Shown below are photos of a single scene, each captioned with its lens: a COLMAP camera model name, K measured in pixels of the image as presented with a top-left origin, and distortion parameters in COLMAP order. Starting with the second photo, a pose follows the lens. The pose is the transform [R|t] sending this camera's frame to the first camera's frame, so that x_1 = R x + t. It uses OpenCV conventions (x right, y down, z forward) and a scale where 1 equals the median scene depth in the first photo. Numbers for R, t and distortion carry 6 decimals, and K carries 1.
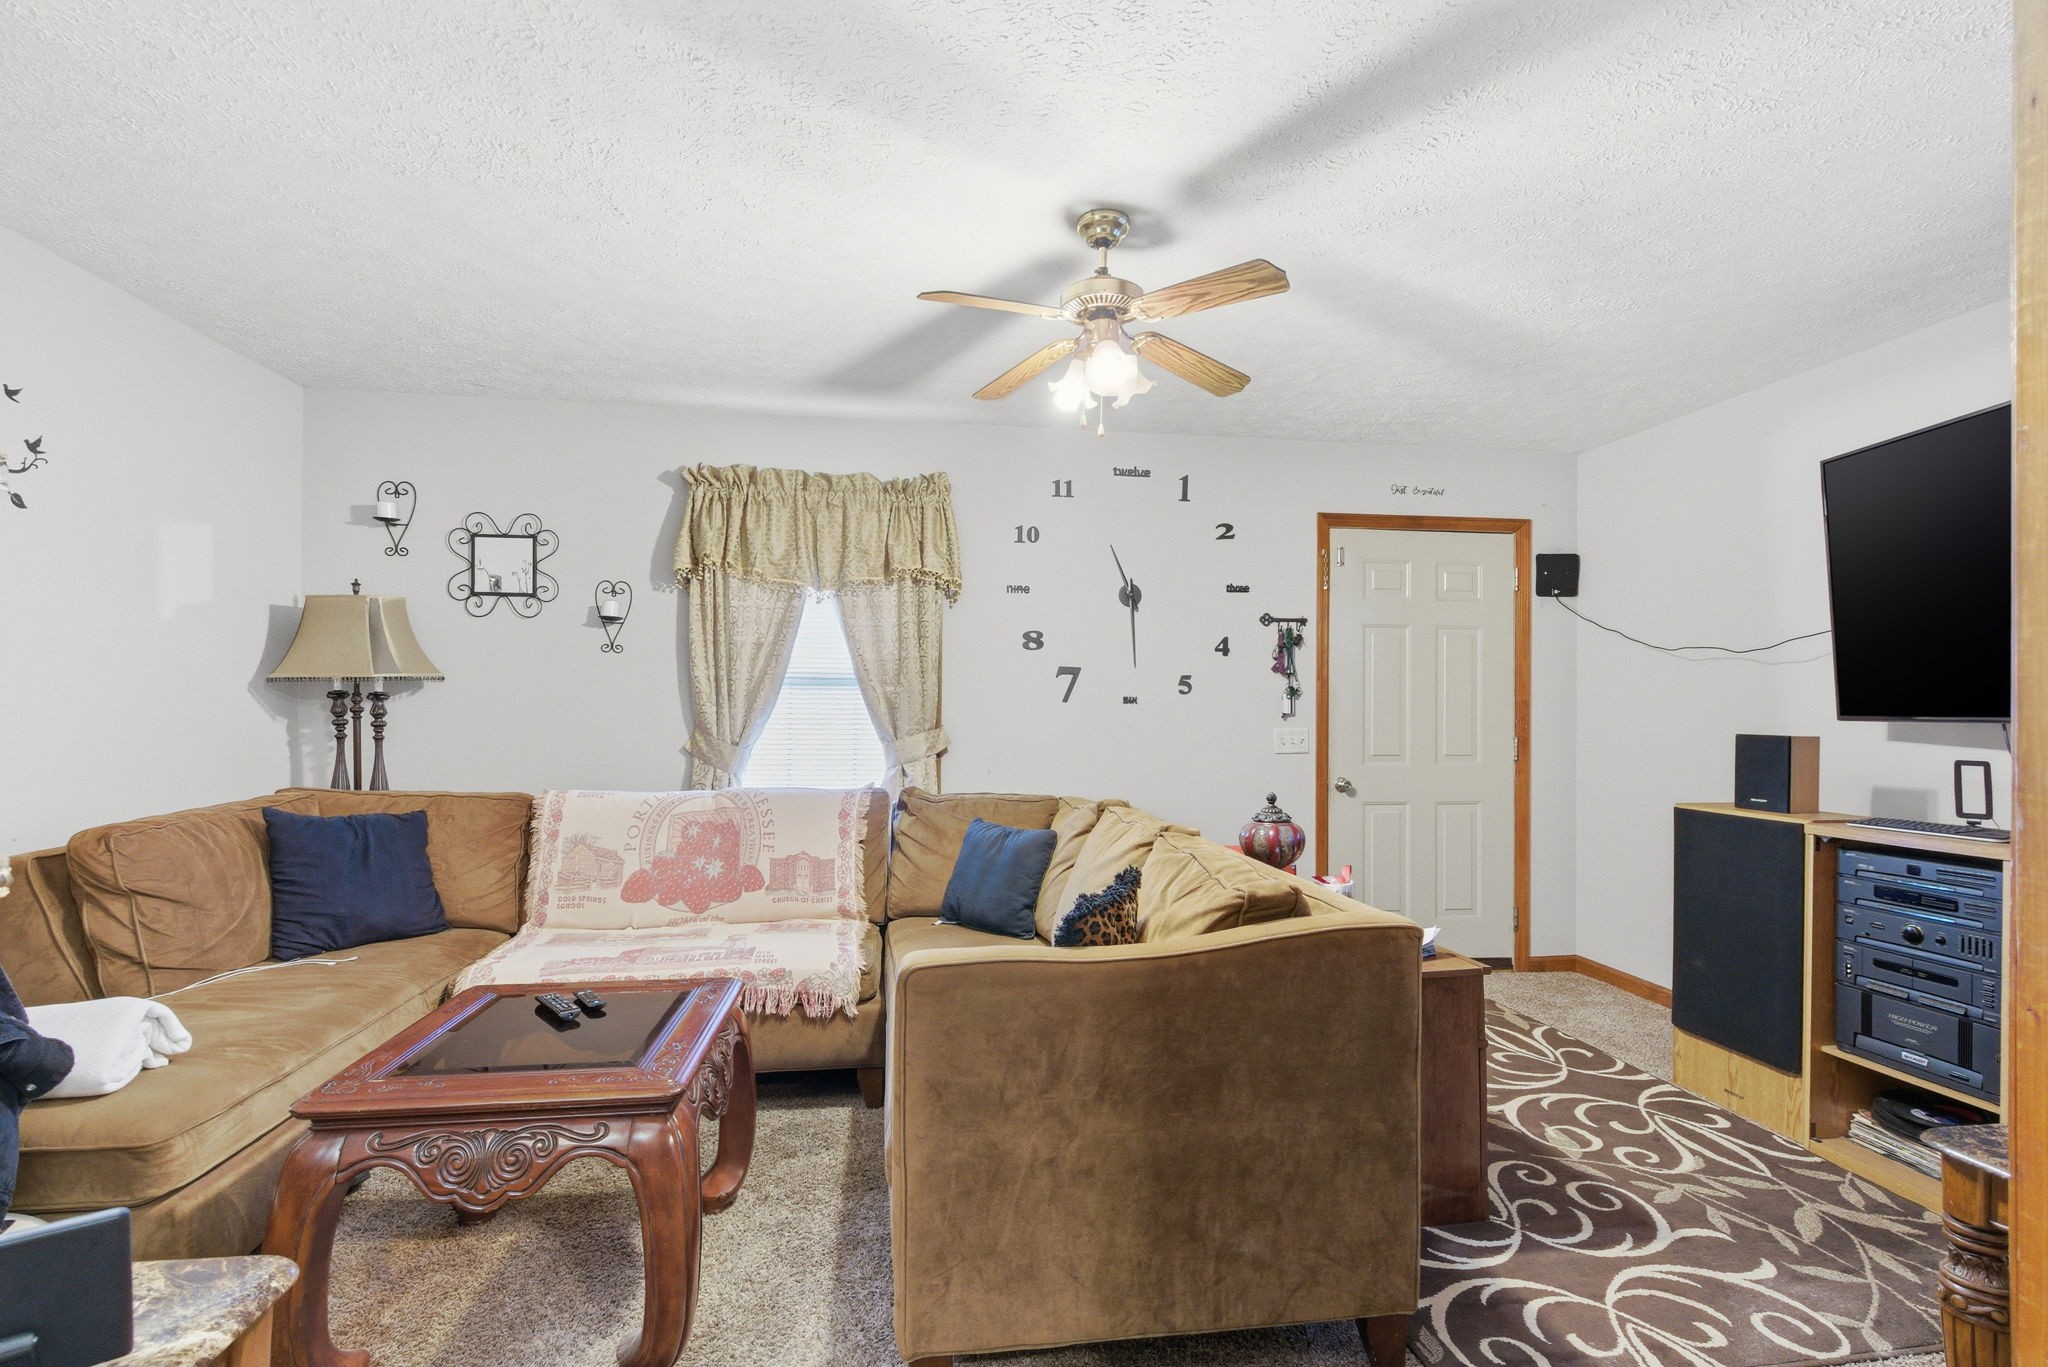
lens RADIAL K [[949.5, 0, 1016.0], [0, 949.5, 692.0], [0, 0, 1]] dist [0.004493, -0.002246]
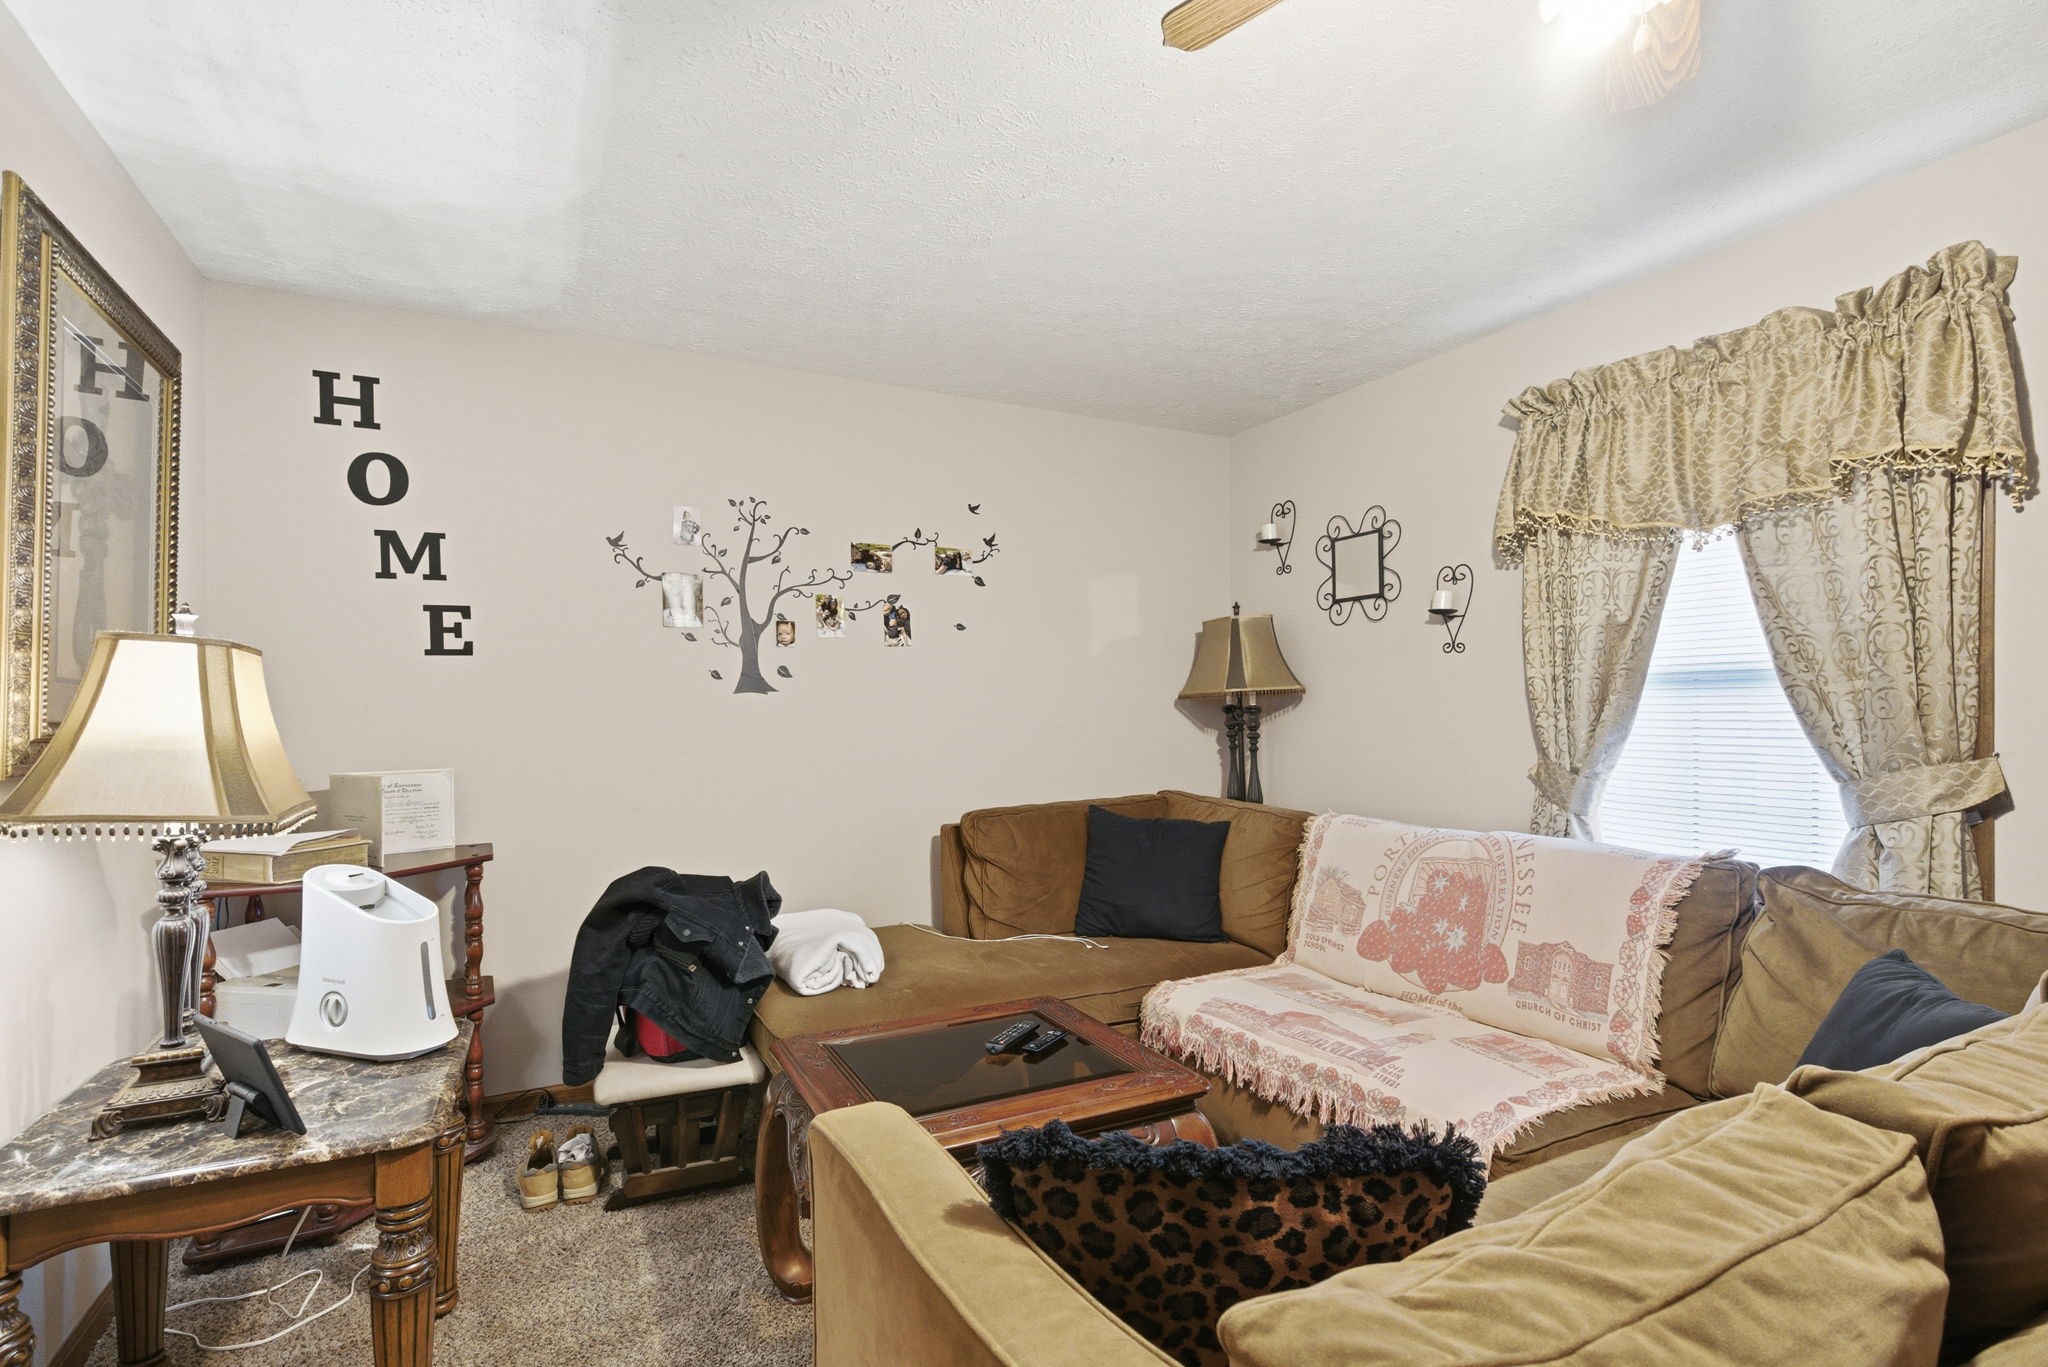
lens RADIAL K [[949.5, 0, 994.8], [0, 949.5, 712.8], [0, 0, 1]] dist [0.004493, -0.002246]
pose [[0.334776, -0.009994, -0.942245, 0.256913], [0.023922, 0.999712, -0.002104, 0.003253], [0.941994, -0.021836, 0.334919, 0.412424]]
